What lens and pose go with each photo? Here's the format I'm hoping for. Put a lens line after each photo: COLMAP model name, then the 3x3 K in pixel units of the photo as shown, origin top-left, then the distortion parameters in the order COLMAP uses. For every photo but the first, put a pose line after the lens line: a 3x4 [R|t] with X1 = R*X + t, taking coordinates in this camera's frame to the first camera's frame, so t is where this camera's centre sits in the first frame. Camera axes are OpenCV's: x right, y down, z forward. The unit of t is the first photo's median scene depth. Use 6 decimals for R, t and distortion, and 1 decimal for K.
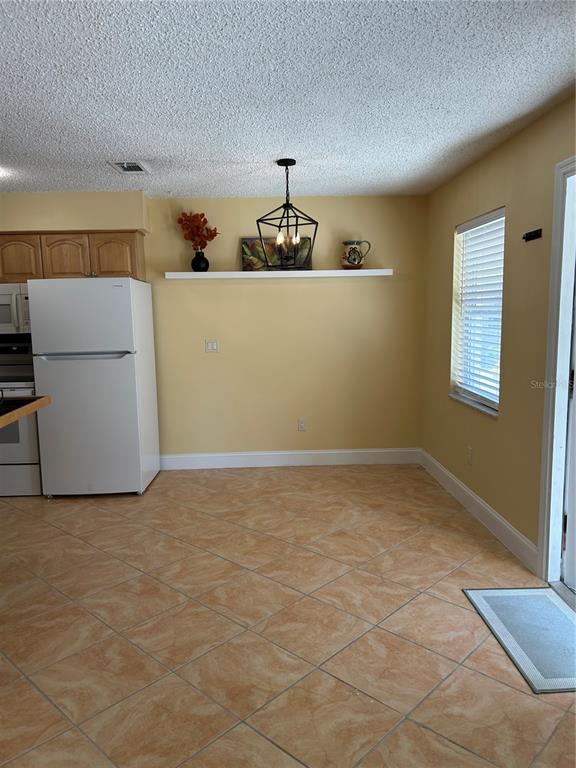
lens RADIAL K [[578.3, 0, 291.0], [0, 578.3, 384.6], [0, 0, 1]] dist [0.025348, -0.027793]
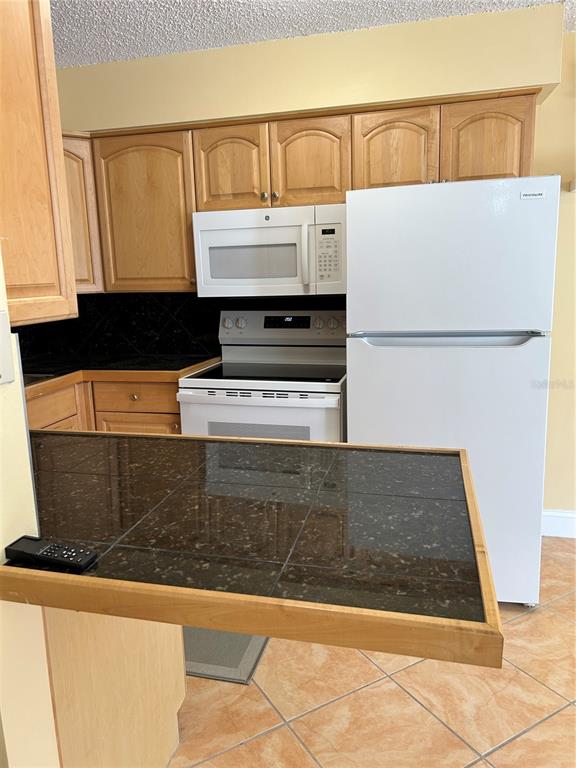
lens RADIAL K [[578.3, 0, 284.5], [0, 578.3, 383.8], [0, 0, 1]] dist [0.025348, -0.027793]
pose [[0.957655, 0.046852, -0.284079, -0.325887], [-0.028182, 0.997187, 0.069456, -0.039533], [0.286534, -0.058509, 0.956282, 0.441126]]
